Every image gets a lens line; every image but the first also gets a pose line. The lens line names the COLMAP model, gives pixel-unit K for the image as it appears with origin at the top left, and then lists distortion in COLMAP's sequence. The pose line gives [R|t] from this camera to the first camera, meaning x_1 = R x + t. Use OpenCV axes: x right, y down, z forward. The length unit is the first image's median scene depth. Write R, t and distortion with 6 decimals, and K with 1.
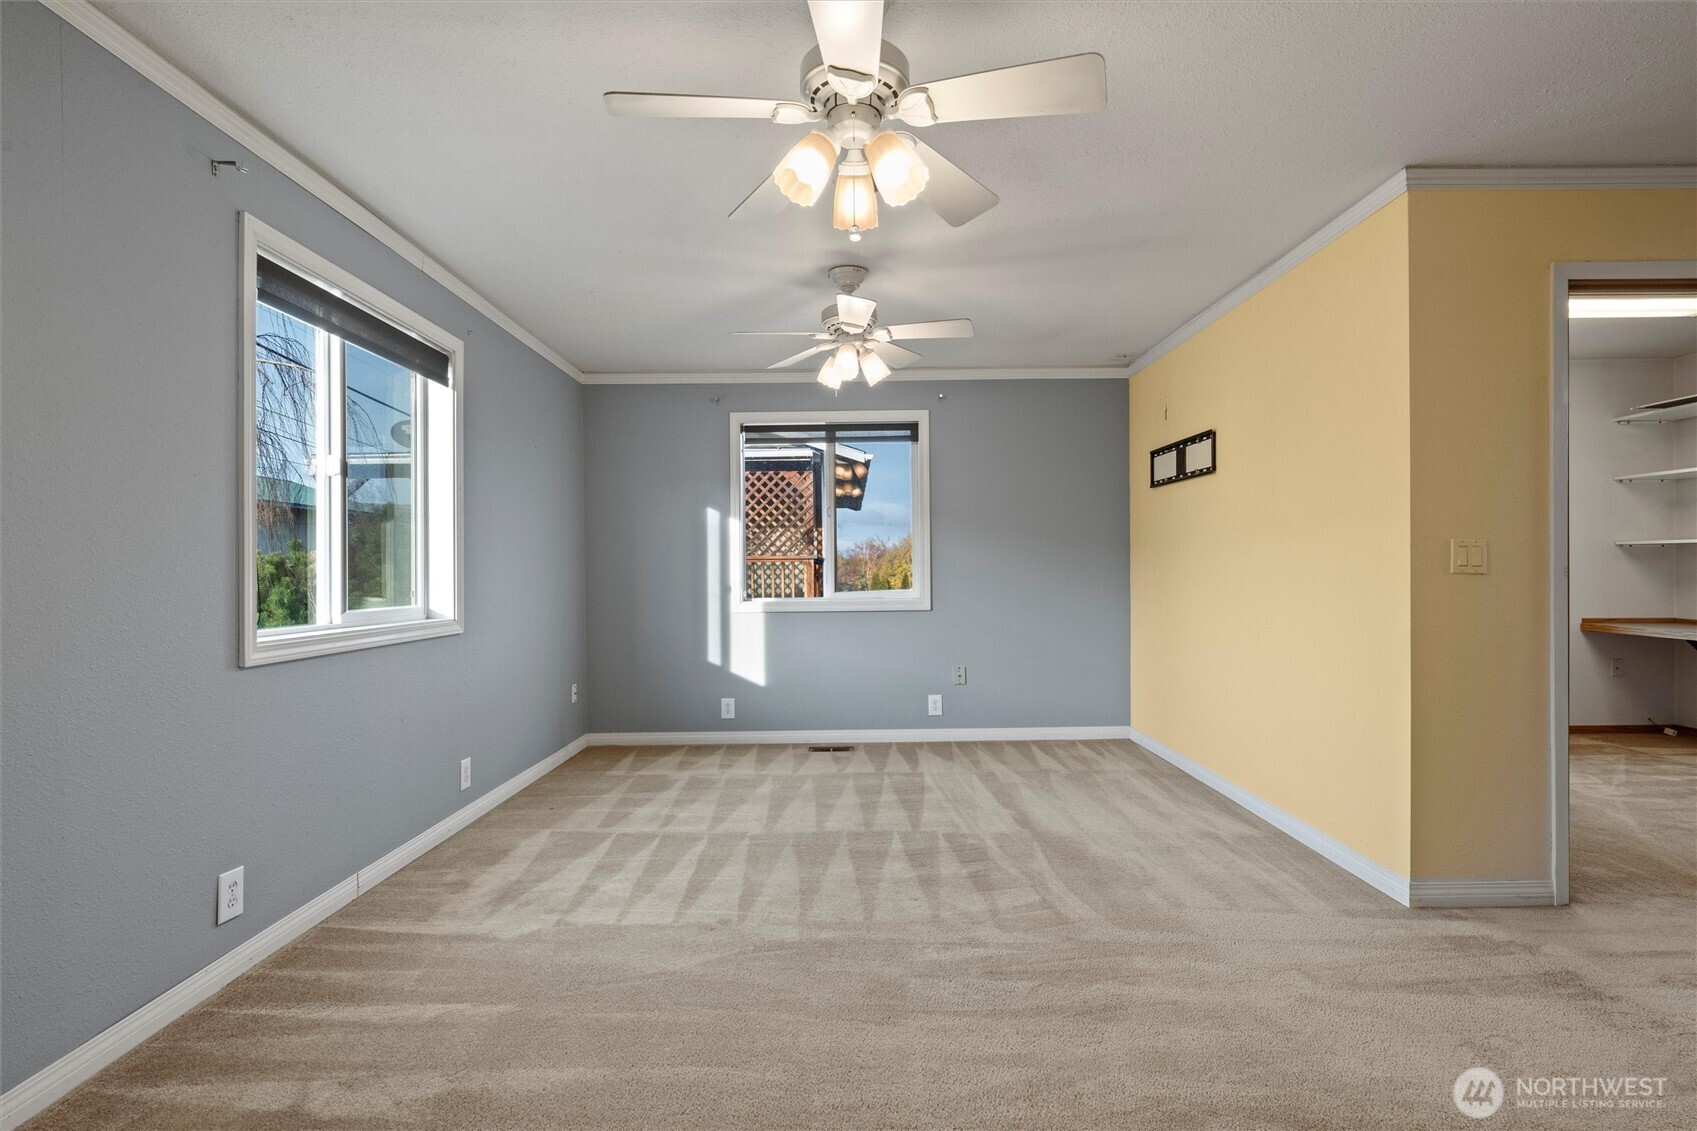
lens RADIAL K [[759.9, 0, 896.8], [0, 759.9, 561.8], [0, 0, 1]] dist [0.003246, -0.001971]
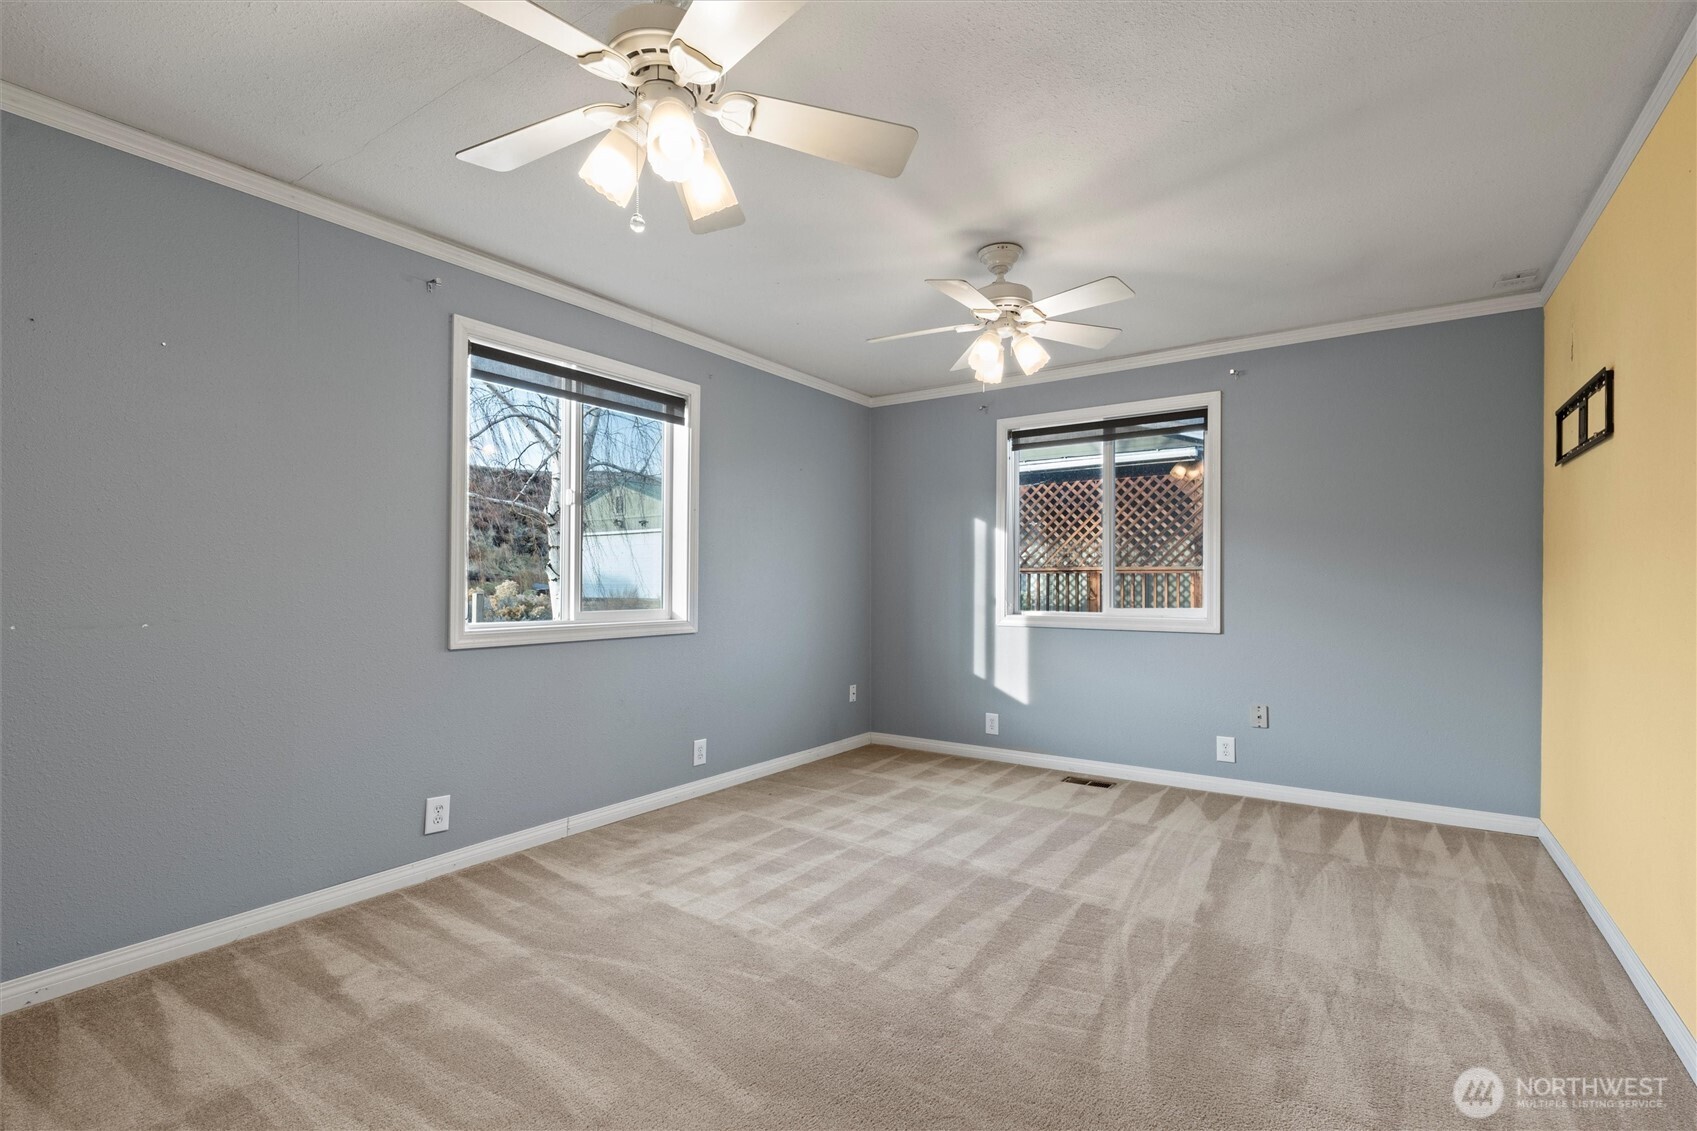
lens RADIAL K [[759.9, 0, 853.7], [0, 759.9, 573.0], [0, 0, 1]] dist [0.003246, -0.001971]
pose [[0.831735, 0.006432, -0.555135, 0.271009], [-0.005746, 0.999979, 0.002978, -0.003329], [0.555143, 0.000713, 0.831755, 0.147172]]
